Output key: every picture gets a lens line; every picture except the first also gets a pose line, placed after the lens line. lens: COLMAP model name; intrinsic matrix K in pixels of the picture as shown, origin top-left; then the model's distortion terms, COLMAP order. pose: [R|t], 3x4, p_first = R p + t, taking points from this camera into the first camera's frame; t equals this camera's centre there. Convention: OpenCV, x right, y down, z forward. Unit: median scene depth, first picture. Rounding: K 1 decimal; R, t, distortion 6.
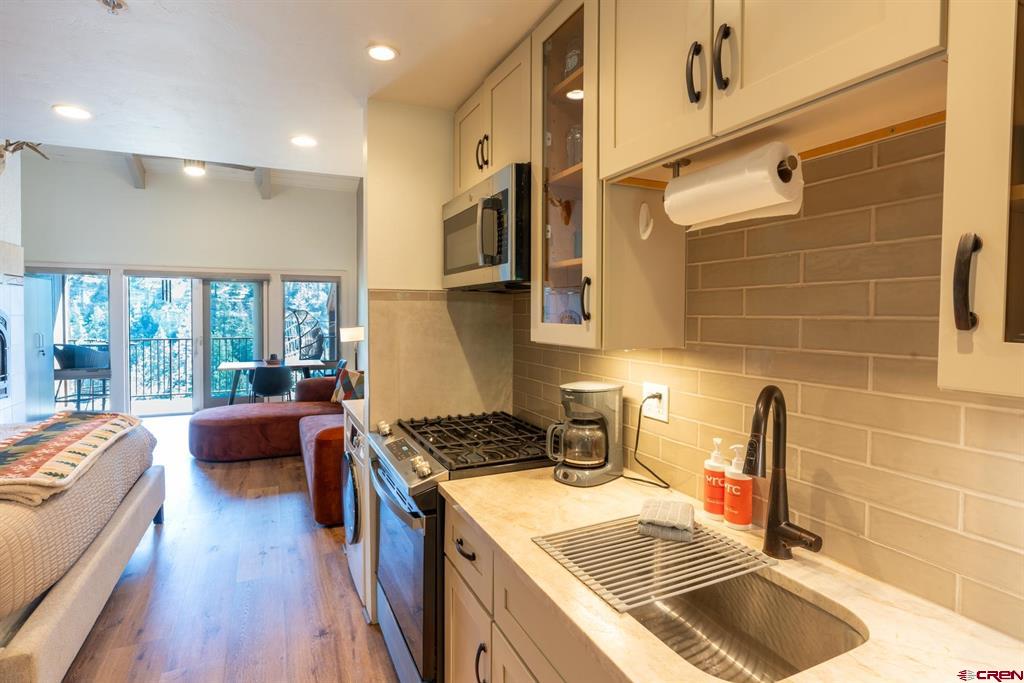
lens RADIAL K [[509.6, 0, 509.5], [0, 509.6, 330.8], [0, 0, 1]] dist [-0.003338, -0.000409]
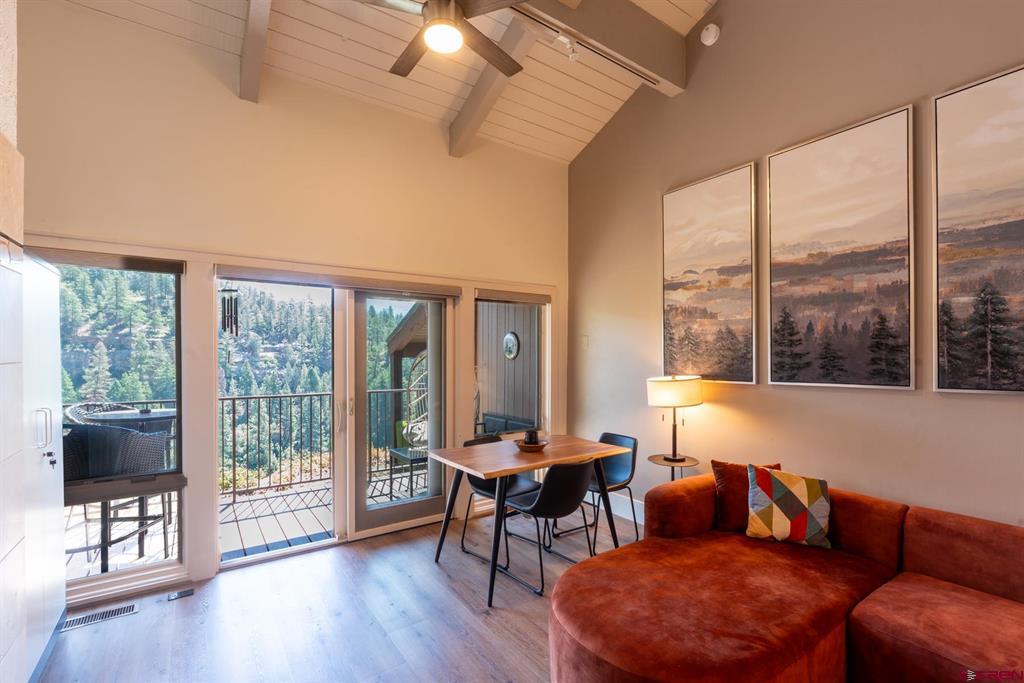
lens RADIAL K [[467.8, 0, 512.2], [0, 467.8, 356.2], [0, 0, 1]] dist [-0.001359, -0.000435]
pose [[0.984943, -0.001837, 0.172872, -0.899882], [0.006538, 0.999624, -0.026630, -0.030626], [-0.172759, 0.027359, 0.984584, 0.839934]]
